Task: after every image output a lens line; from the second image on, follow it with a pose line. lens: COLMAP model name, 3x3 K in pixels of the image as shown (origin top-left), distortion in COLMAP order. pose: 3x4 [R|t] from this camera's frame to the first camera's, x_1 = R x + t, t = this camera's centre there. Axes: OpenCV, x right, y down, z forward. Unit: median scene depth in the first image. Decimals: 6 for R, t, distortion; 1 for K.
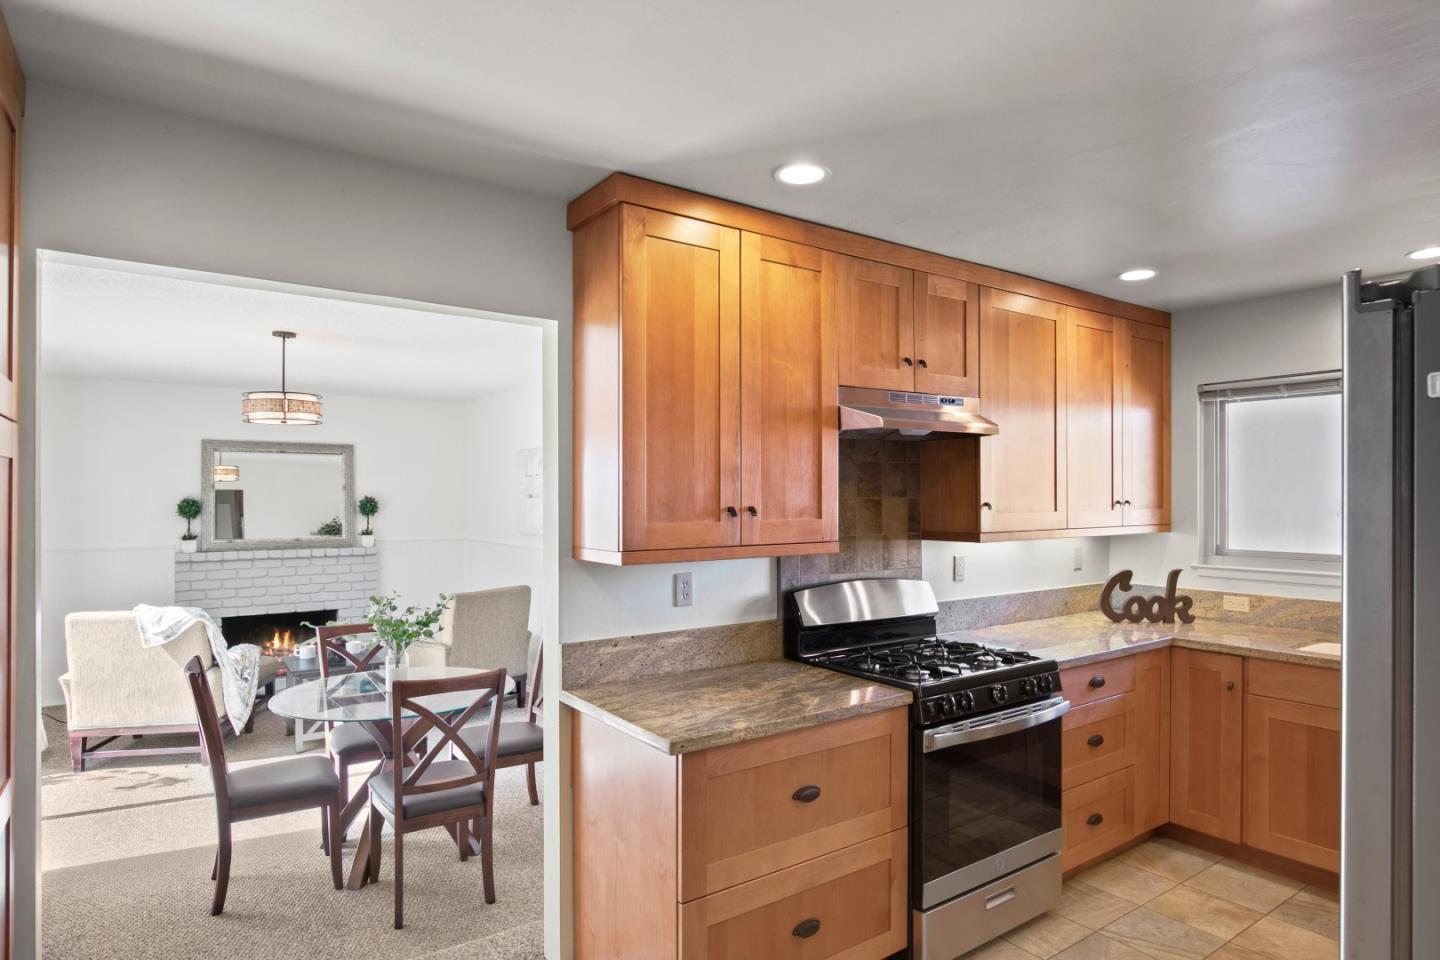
lens RADIAL K [[812.5, 0, 681.1], [0, 812.5, 493.0], [0, 0, 1]] dist [-0.016567, 0.001822]
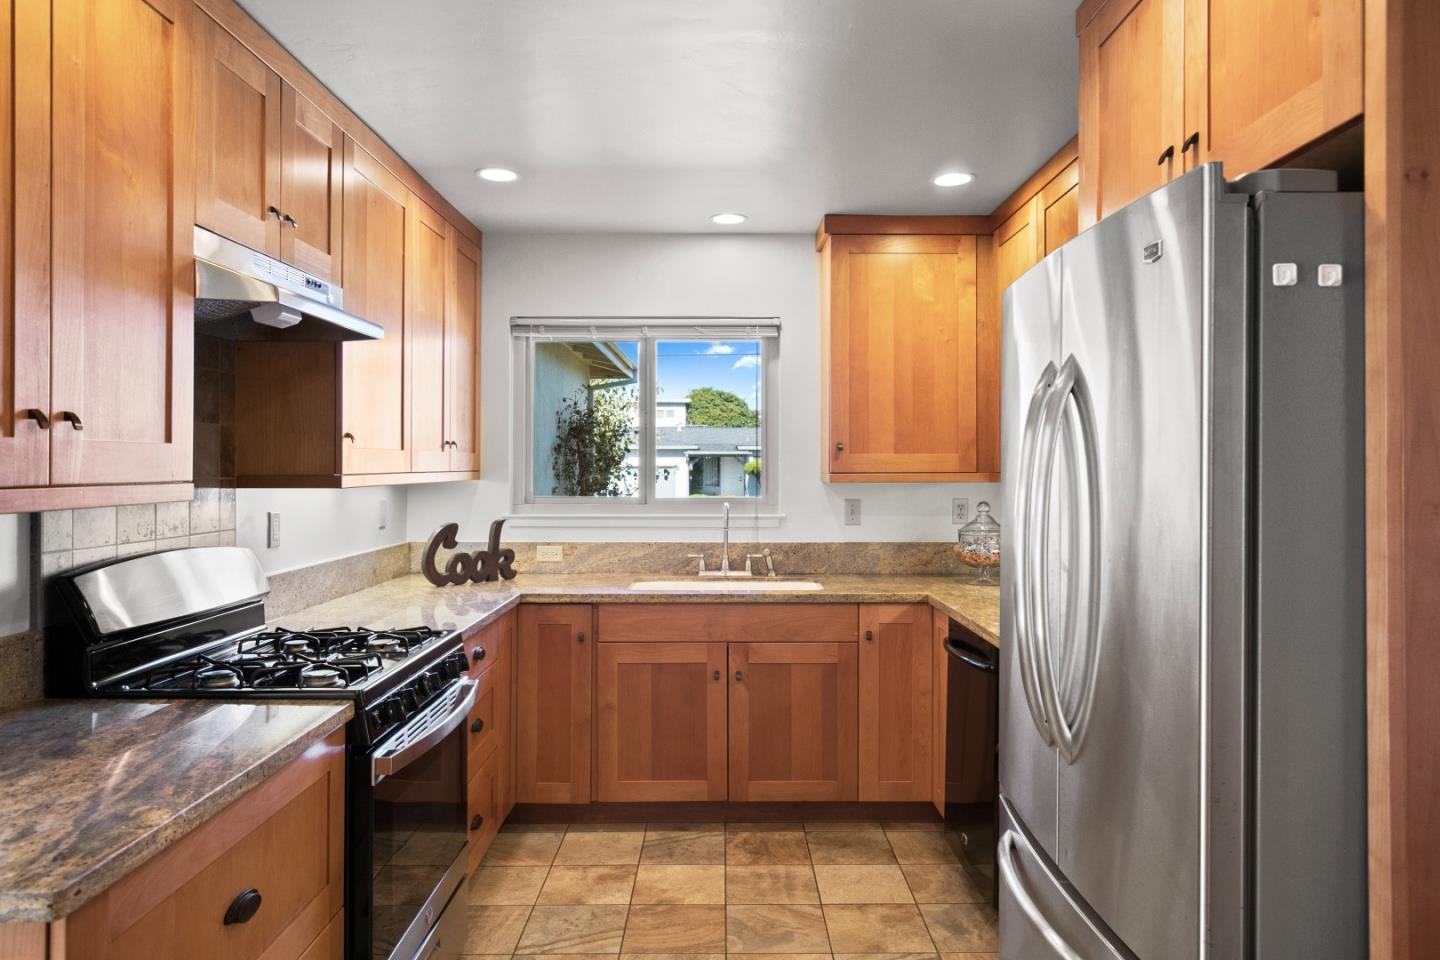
lens RADIAL K [[969.9, 0, 723.2], [0, 969.9, 463.2], [0, 0, 1]] dist [-0.004834, 0.001264]
pose [[0.538769, 0.009824, 0.842396, -0.180246], [-0.009755, 0.999938, -0.005423, 0.041494], [-0.842397, -0.005296, 0.538831, 0.254016]]
